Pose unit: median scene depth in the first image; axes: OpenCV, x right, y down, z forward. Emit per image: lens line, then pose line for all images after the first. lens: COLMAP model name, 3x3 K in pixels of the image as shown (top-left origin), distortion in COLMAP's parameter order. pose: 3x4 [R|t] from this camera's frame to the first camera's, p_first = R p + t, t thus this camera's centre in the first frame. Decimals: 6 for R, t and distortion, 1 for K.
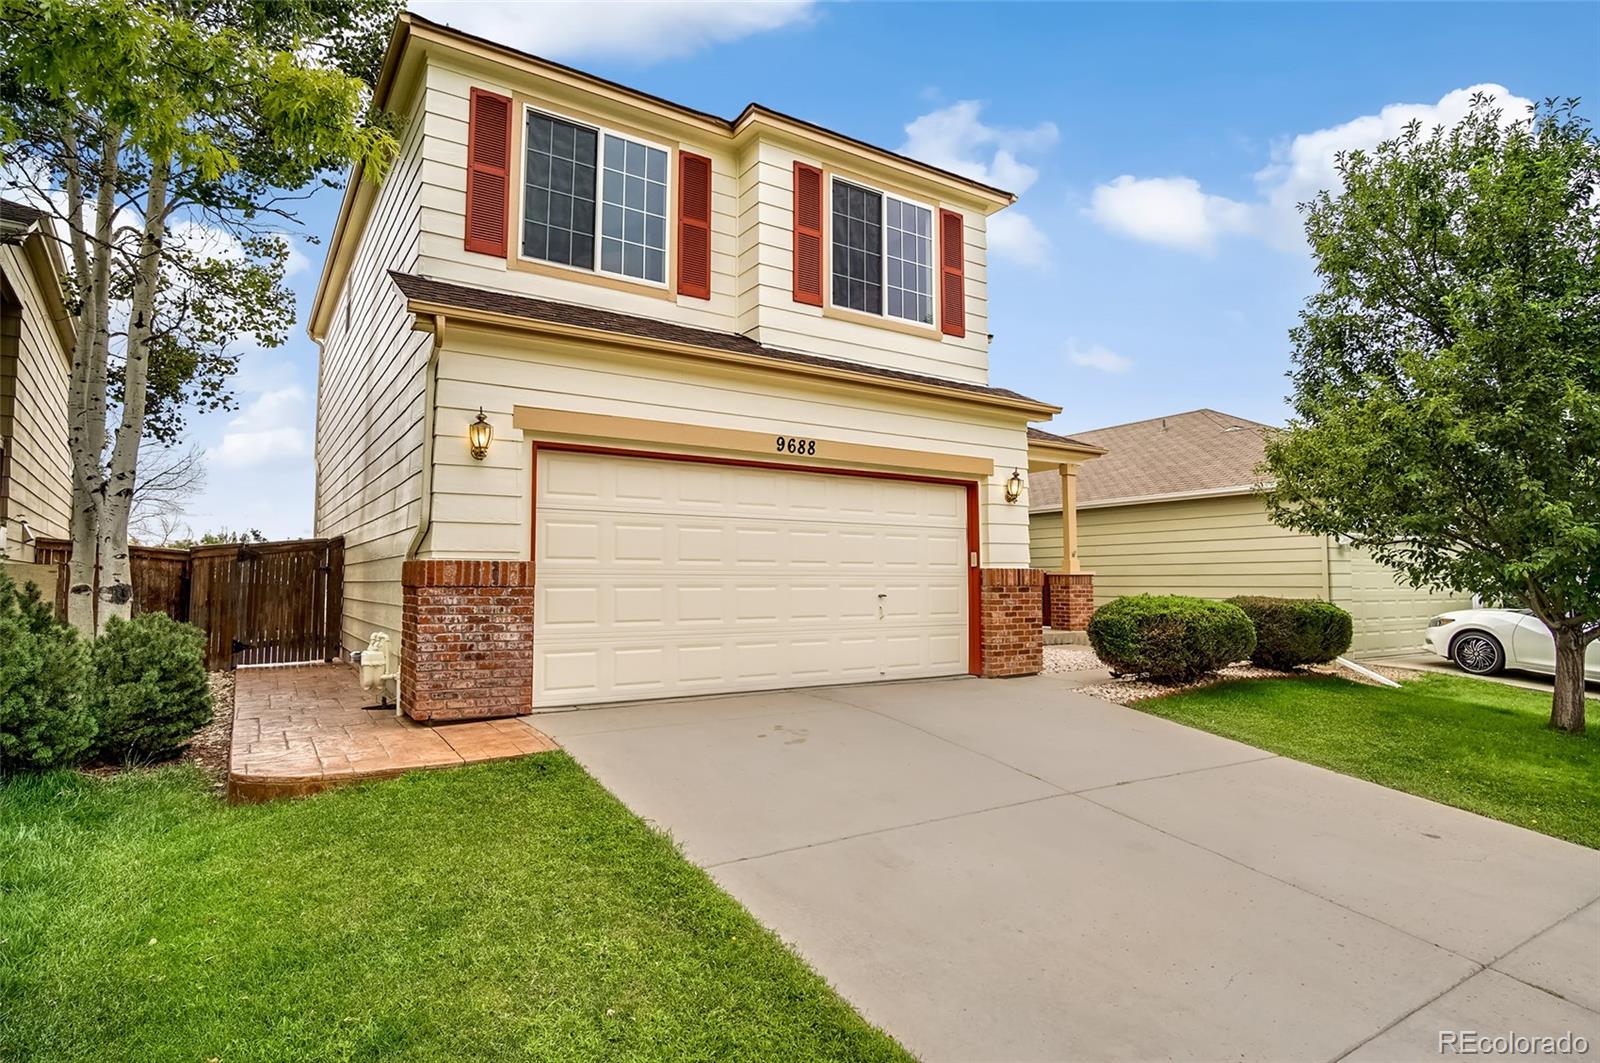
lens RADIAL K [[871.3, 0, 796.1], [0, 871.3, 529.5], [0, 0, 1]] dist [-0.016774, -0.000641]
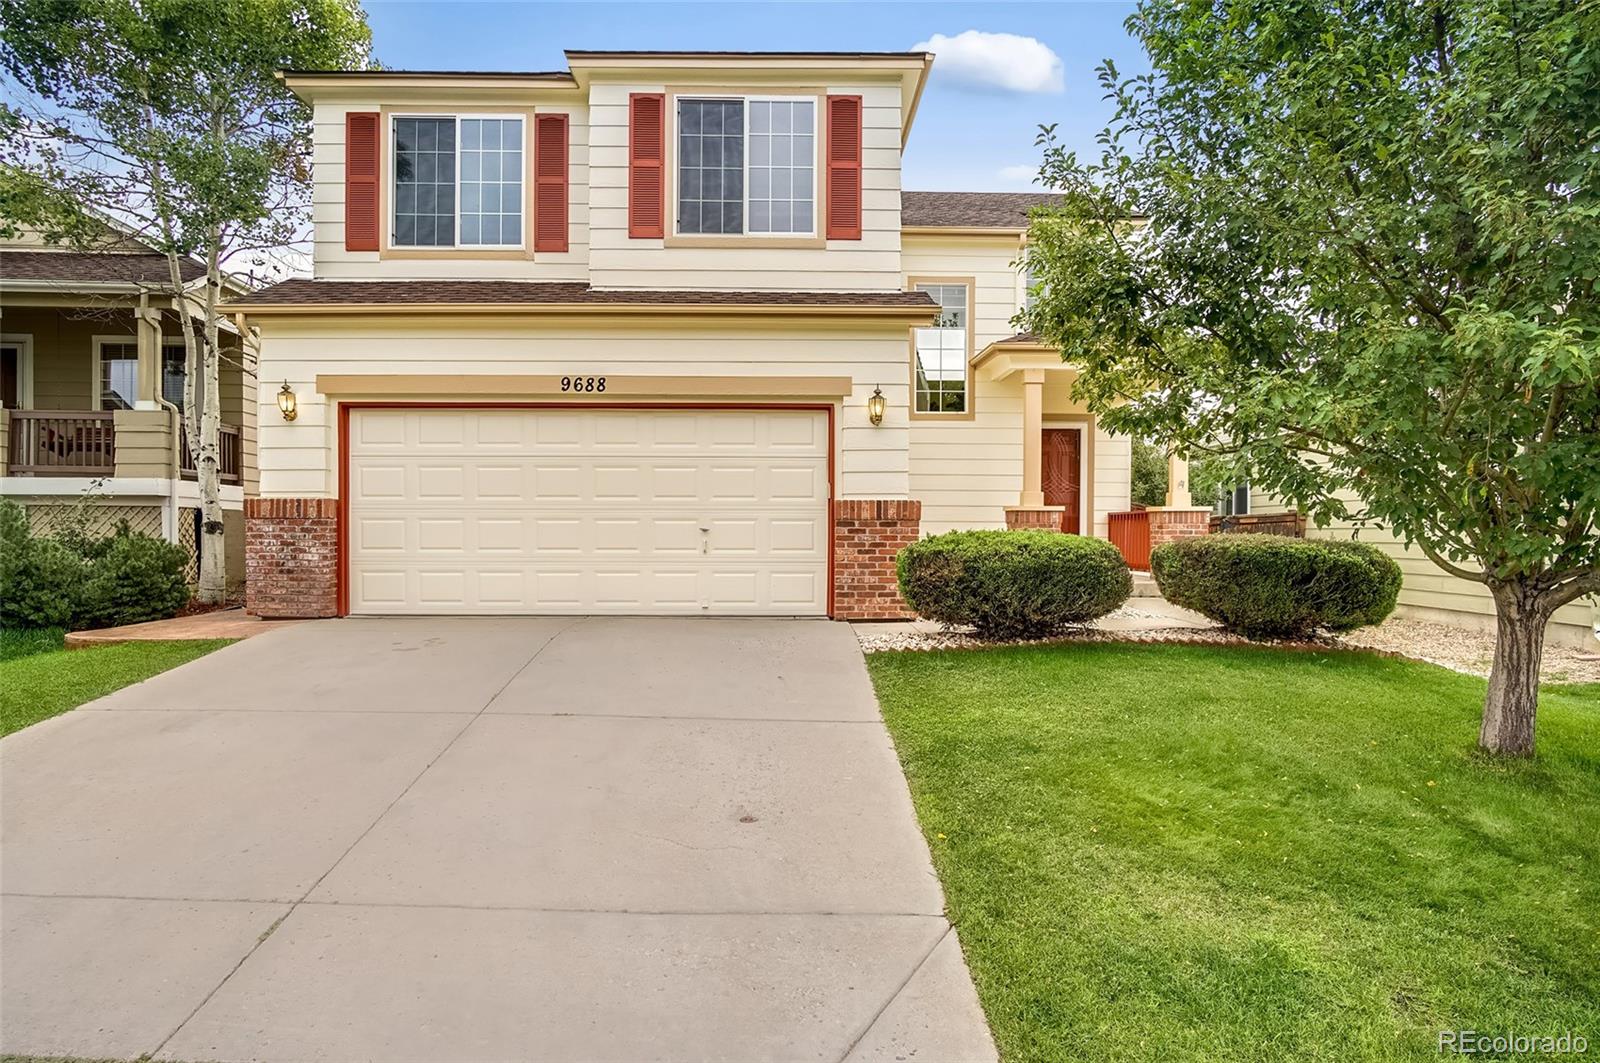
lens RADIAL K [[871.3, 0, 750.9], [0, 871.3, 560.7], [0, 0, 1]] dist [-0.016774, -0.000641]
pose [[0.837607, 0.018687, -0.545954, 0.698107], [0.031364, 0.996121, 0.082214, 0.032745], [0.545373, -0.085986, 0.833772, 0.212465]]
